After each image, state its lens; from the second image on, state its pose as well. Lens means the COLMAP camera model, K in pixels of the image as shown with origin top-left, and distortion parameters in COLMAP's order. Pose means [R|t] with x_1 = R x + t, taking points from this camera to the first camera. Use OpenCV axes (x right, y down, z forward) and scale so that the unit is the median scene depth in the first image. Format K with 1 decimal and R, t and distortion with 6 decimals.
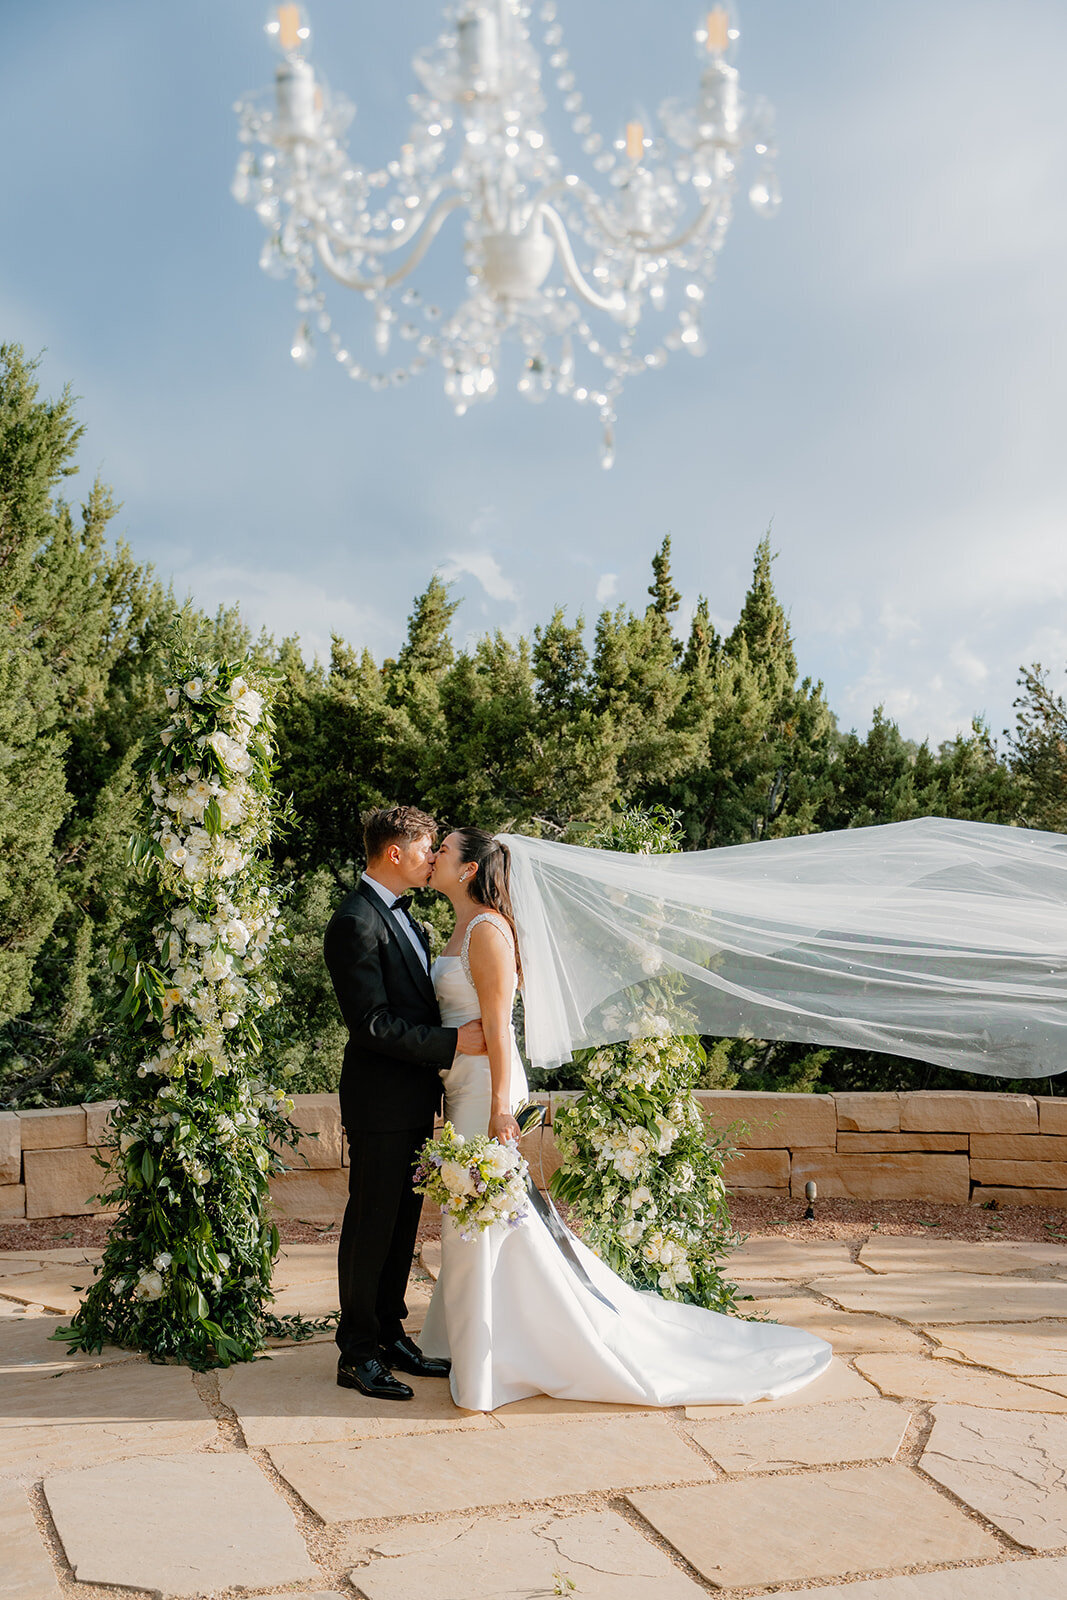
lens RADIAL K [[1814.3, 0, 564.9], [0, 1814.3, 872.1], [0, 0, 1]] dist [0.003660, 0.000000]
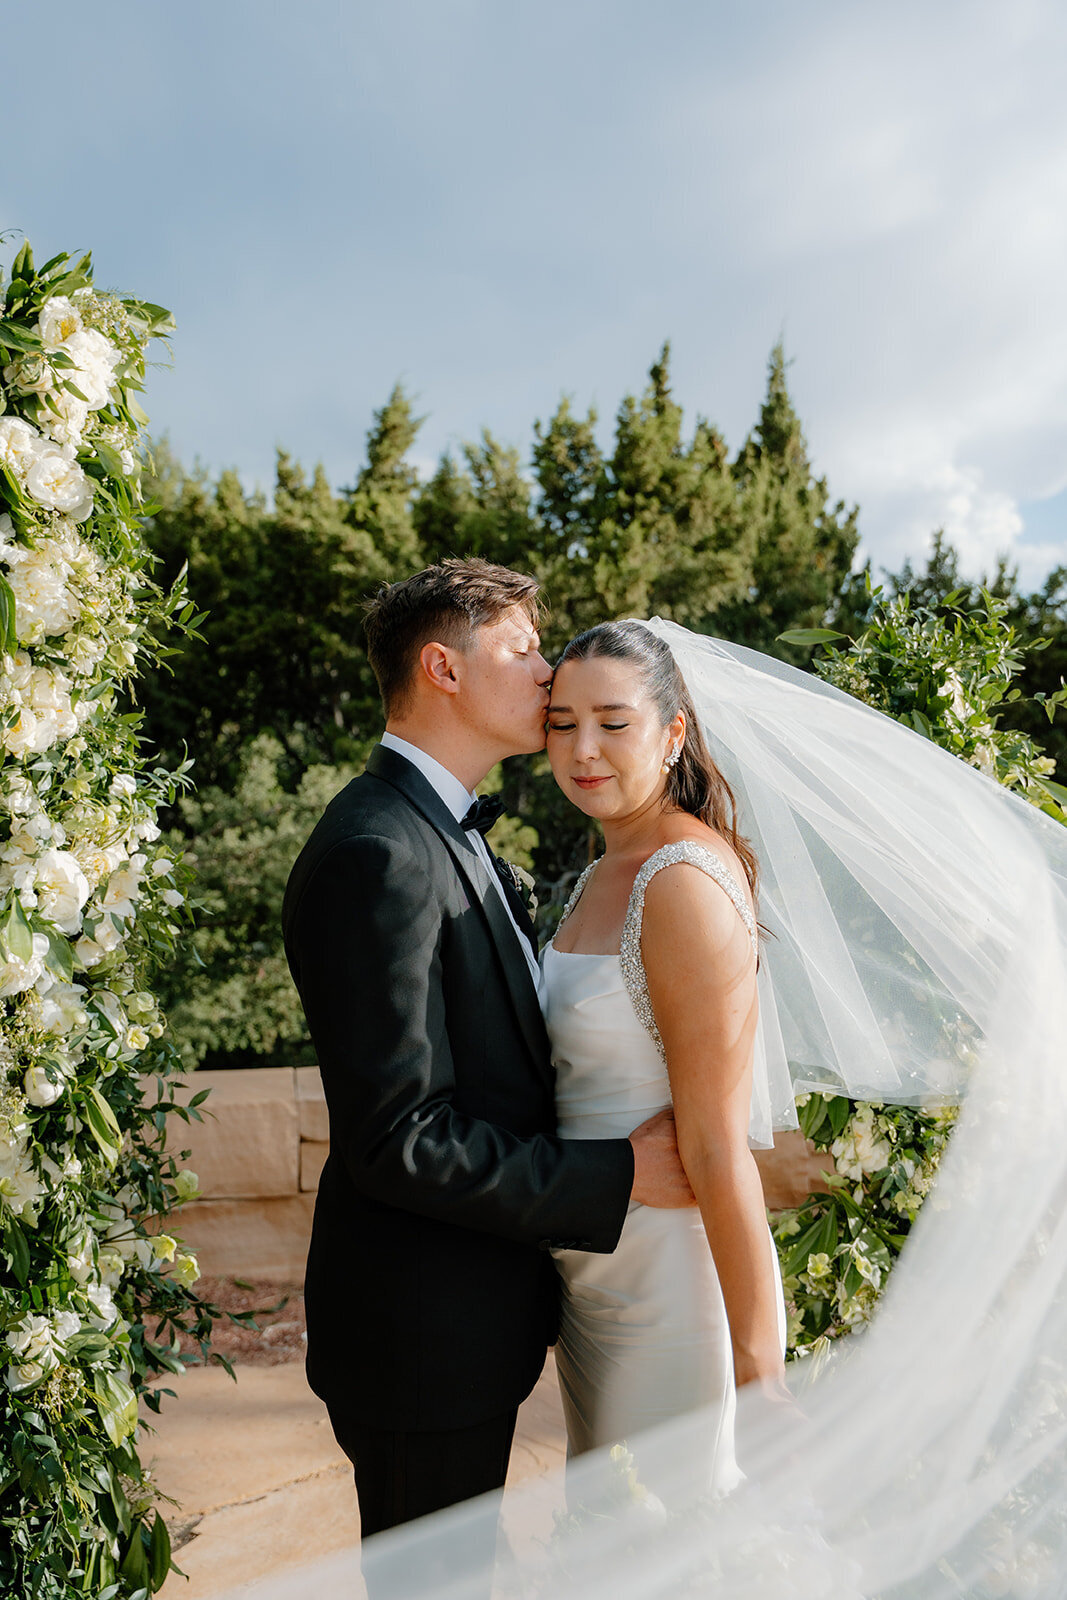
lens RADIAL K [[1576.4, 0, 475.8], [0, 1576.4, 759.6], [0, 0, 1]] dist [-0.022068, 0.000000]
pose [[0.999944, -0.009776, -0.004021, -0.051660], [0.009841, 0.999814, 0.016568, -0.000567], [0.003858, -0.016606, 0.999855, 0.406327]]
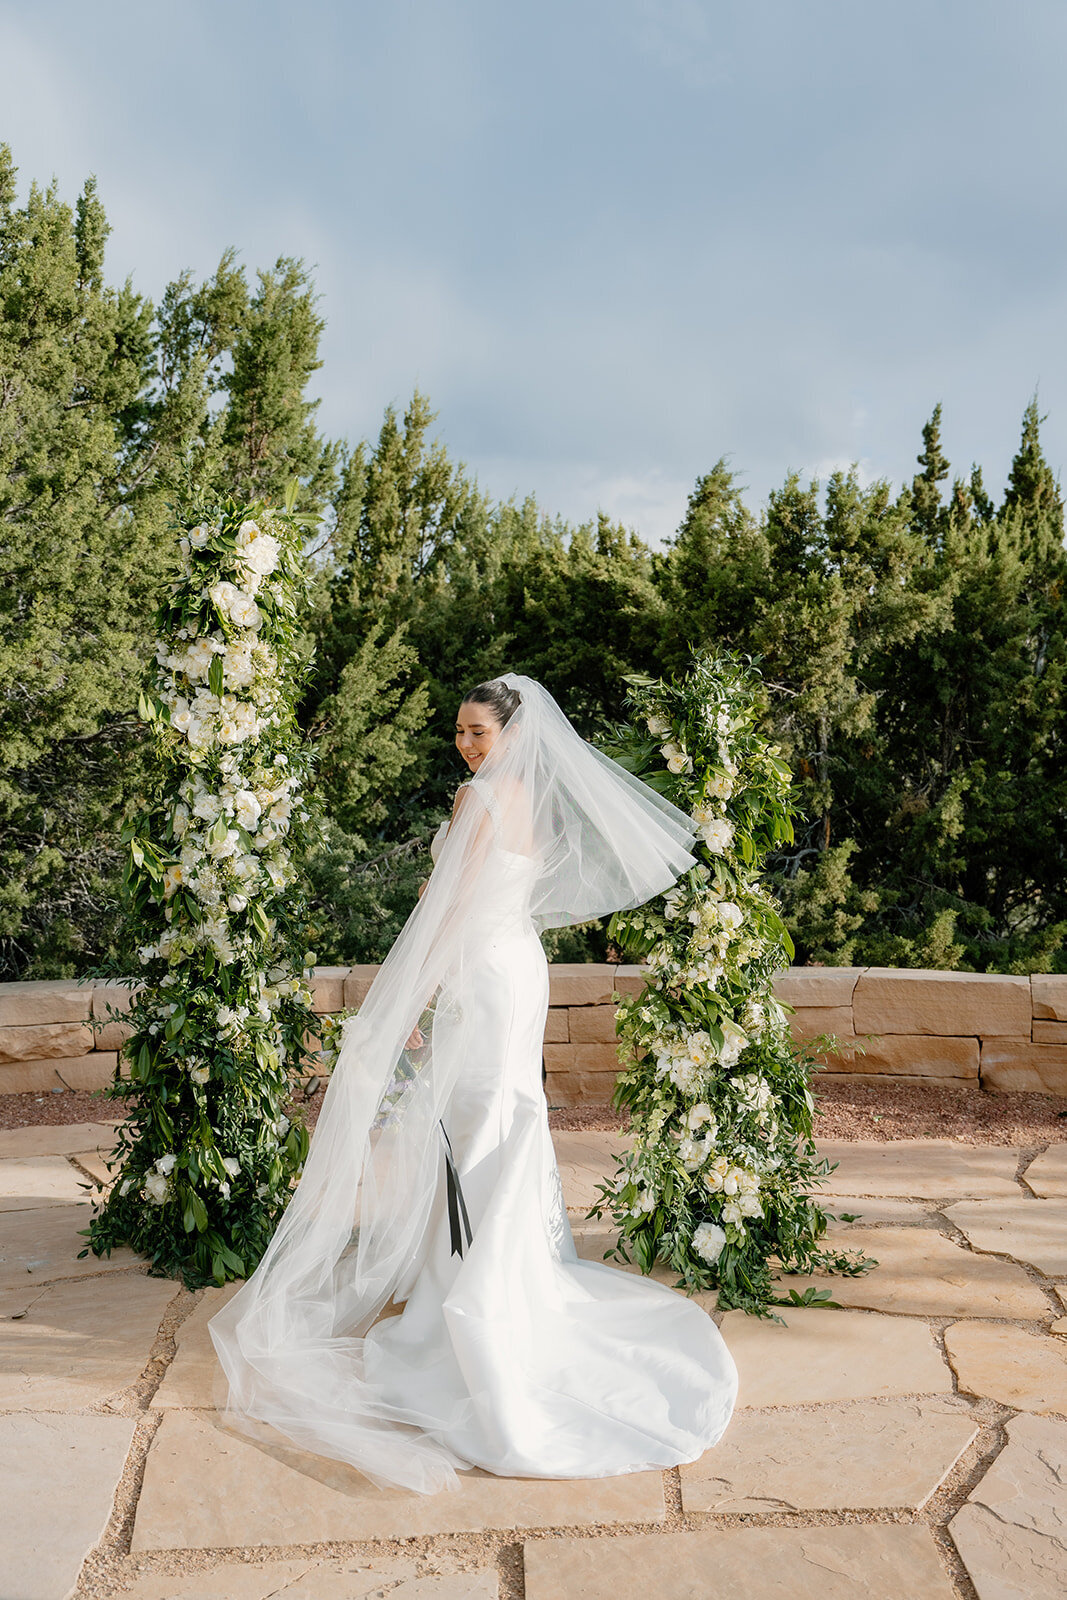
lens RADIAL K [[1529.3, 0, 575.6], [0, 1529.3, 794.2], [0, 0, 1]] dist [-0.035928, 0.000000]
pose [[0.970635, -0.002825, -0.240541, 0.104436], [0.010745, 0.999442, 0.031620, 0.003720], [0.240318, -0.033276, 0.970124, 0.197614]]
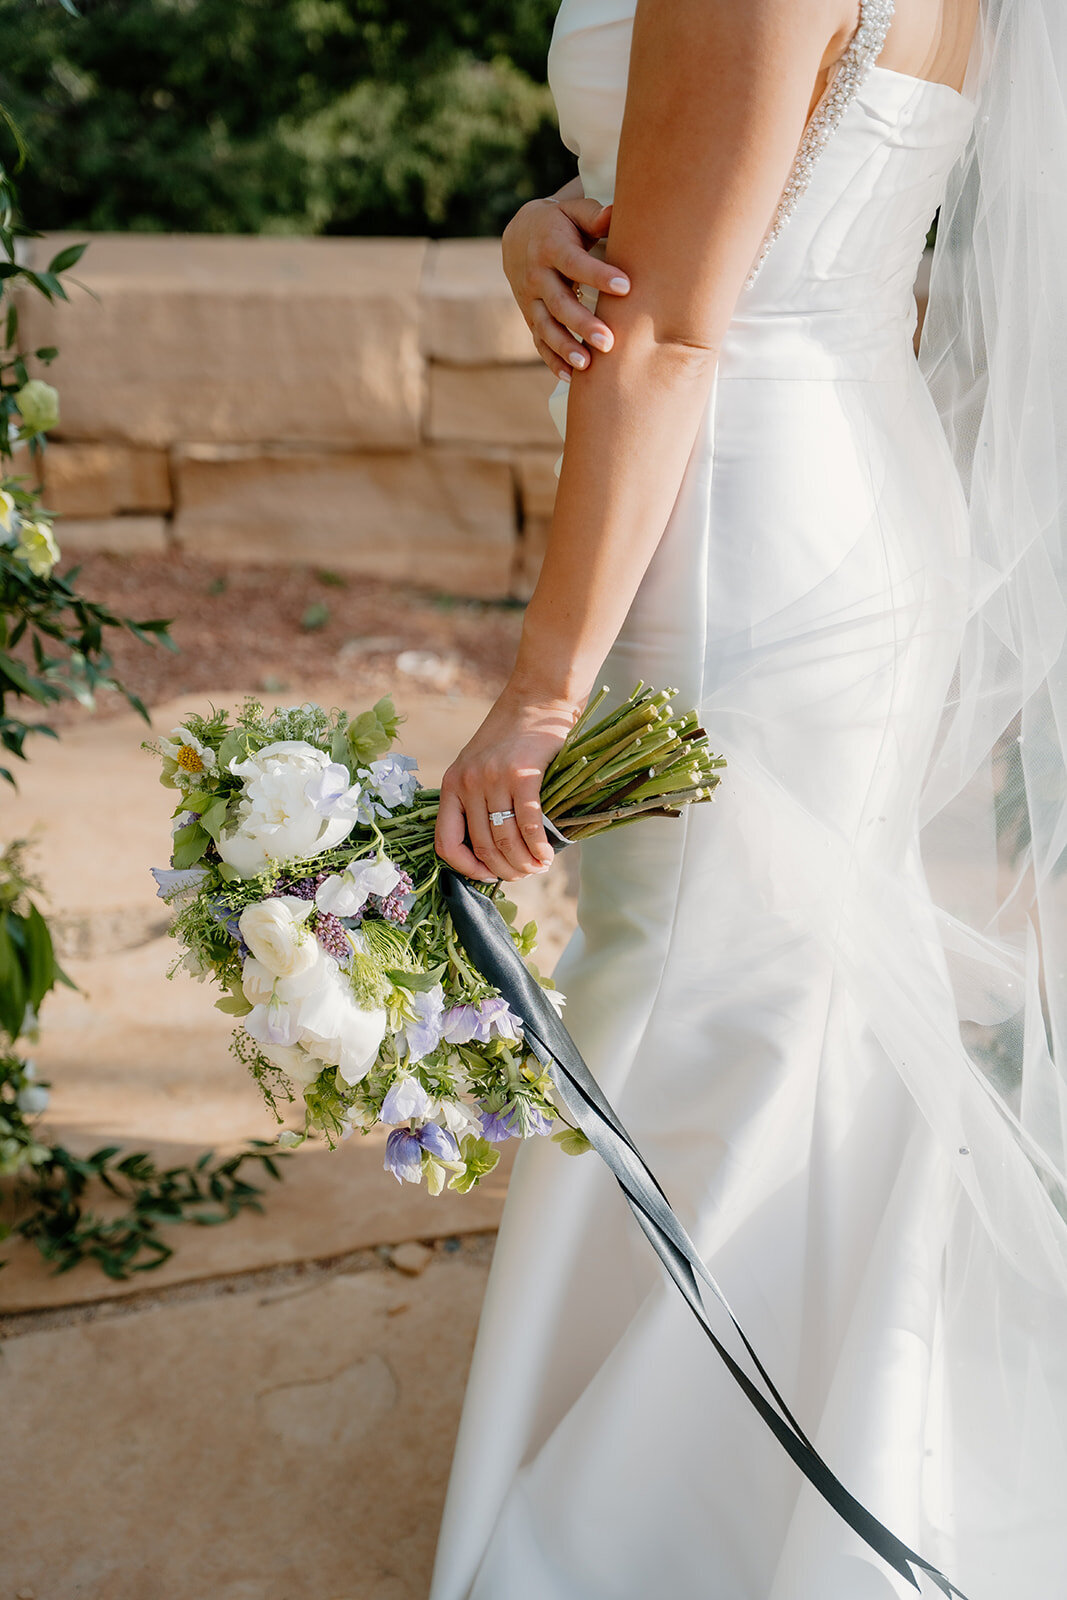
lens RADIAL K [[2412.7, 0, 538.6], [0, 2412.7, 795.5], [0, 0, 1]] dist [0.297822, 0.000000]
pose [[0.989010, 0.078031, -0.125577, -0.020145], [-0.019716, 0.911399, 0.411051, 0.008331], [0.146525, -0.404058, 0.902922, 0.439359]]
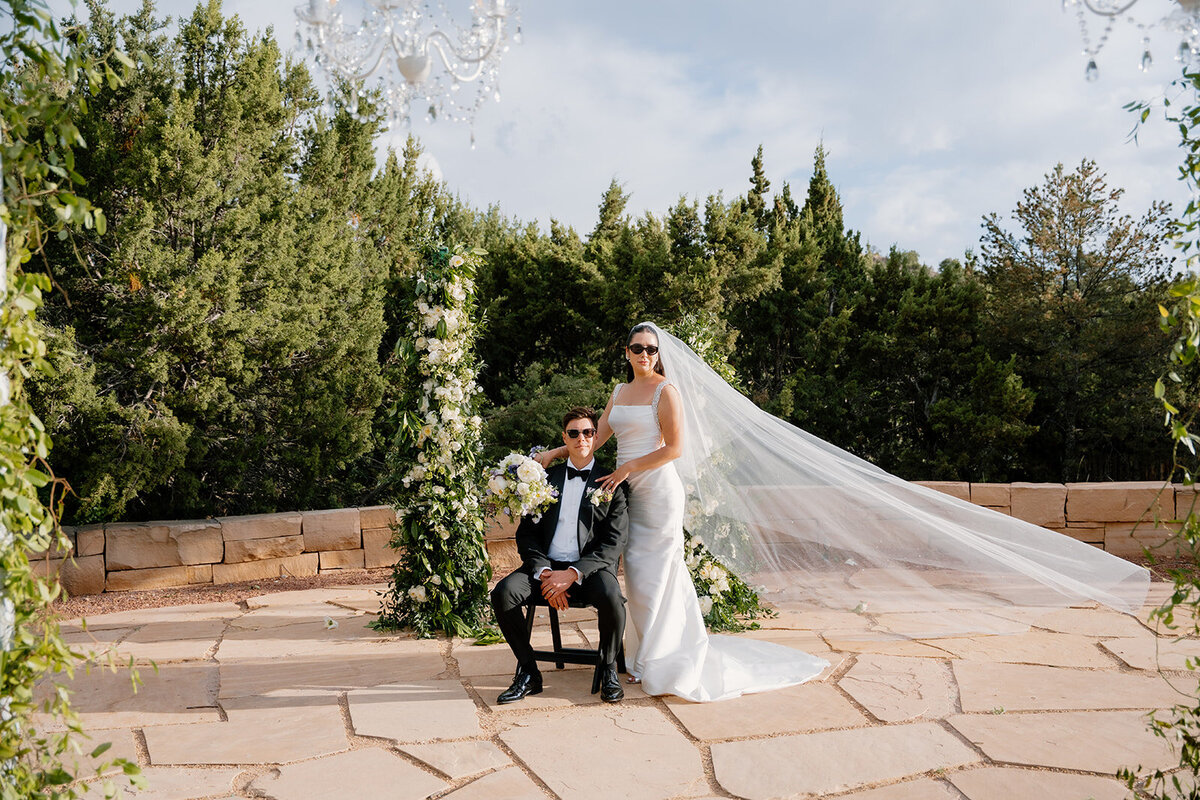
lens RADIAL K [[1182.3, 0, 604.2], [0, 1182.3, 385.9], [0, 0, 1]] dist [-0.022068, 0.000000]
pose [[0.991678, -0.037230, -0.123243, 0.064896], [0.039184, 0.999141, 0.013472, 0.009967], [0.122636, -0.018189, 0.992285, -0.073817]]
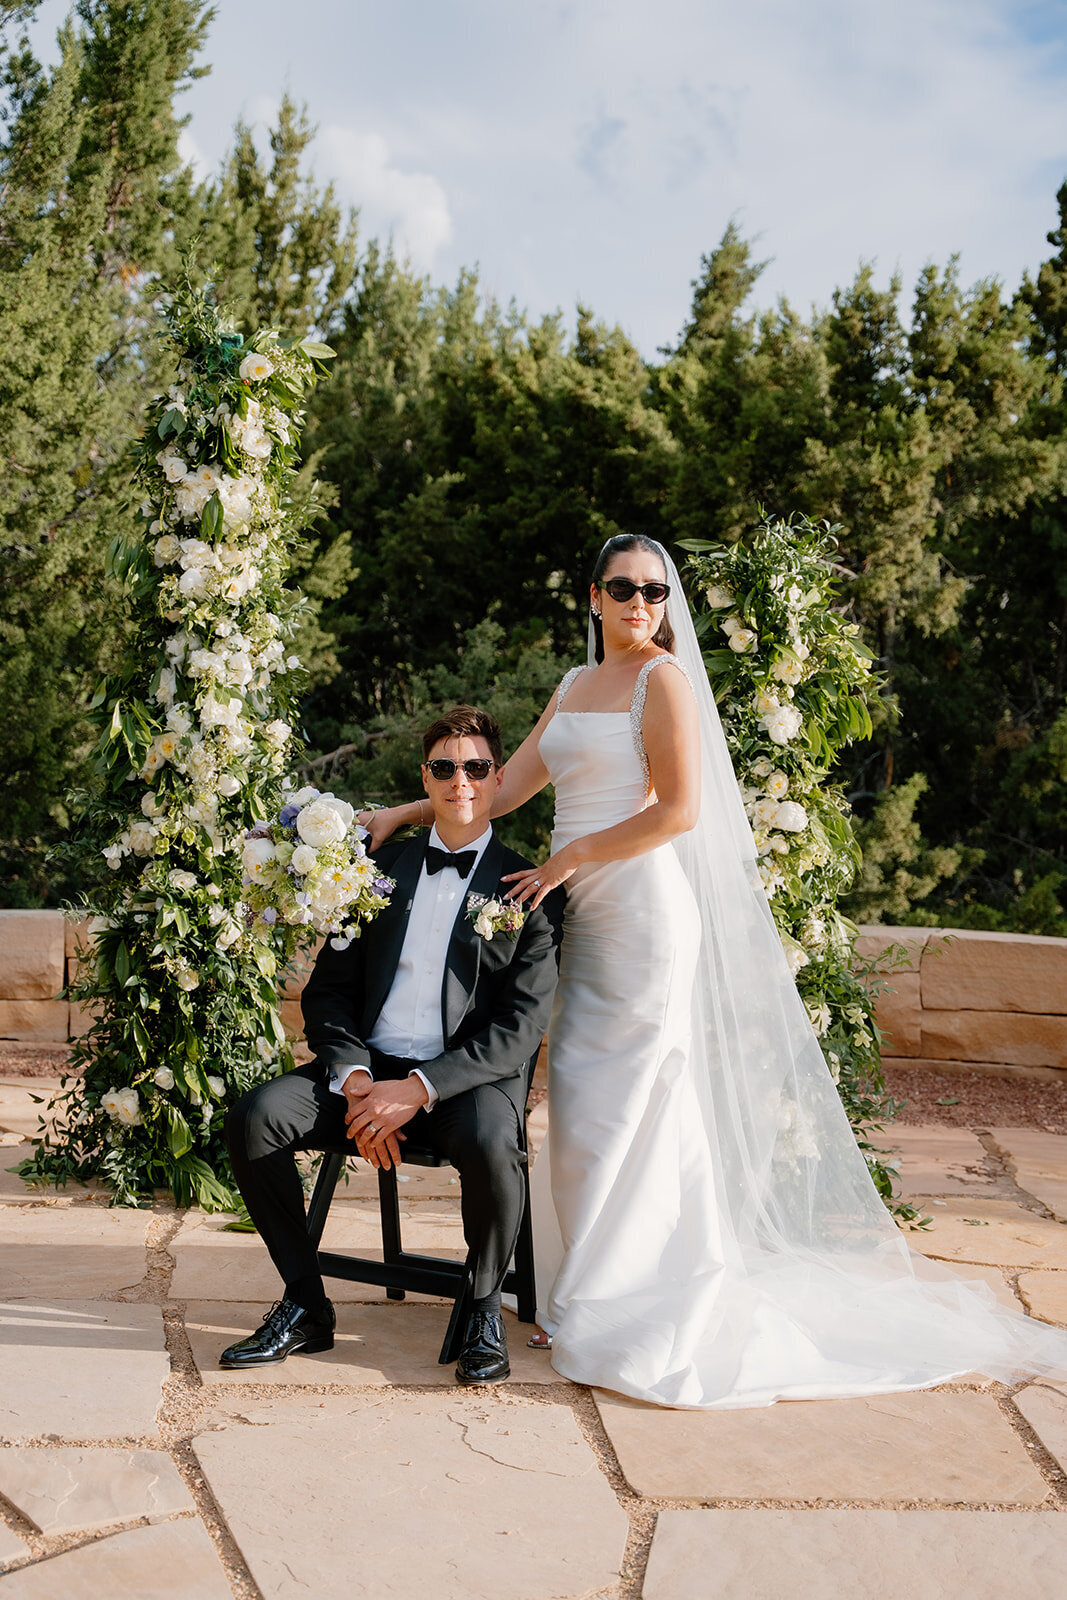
lens RADIAL K [[2533.1, 0, 524.7], [0, 2533.1, 832.7], [0, 0, 1]] dist [0.194152, 0.000000]
pose [[0.976372, 0.043008, -0.211773, 0.112538], [-0.029200, 0.997265, 0.067903, 0.016521], [0.214114, -0.060114, 0.974957, -0.028434]]
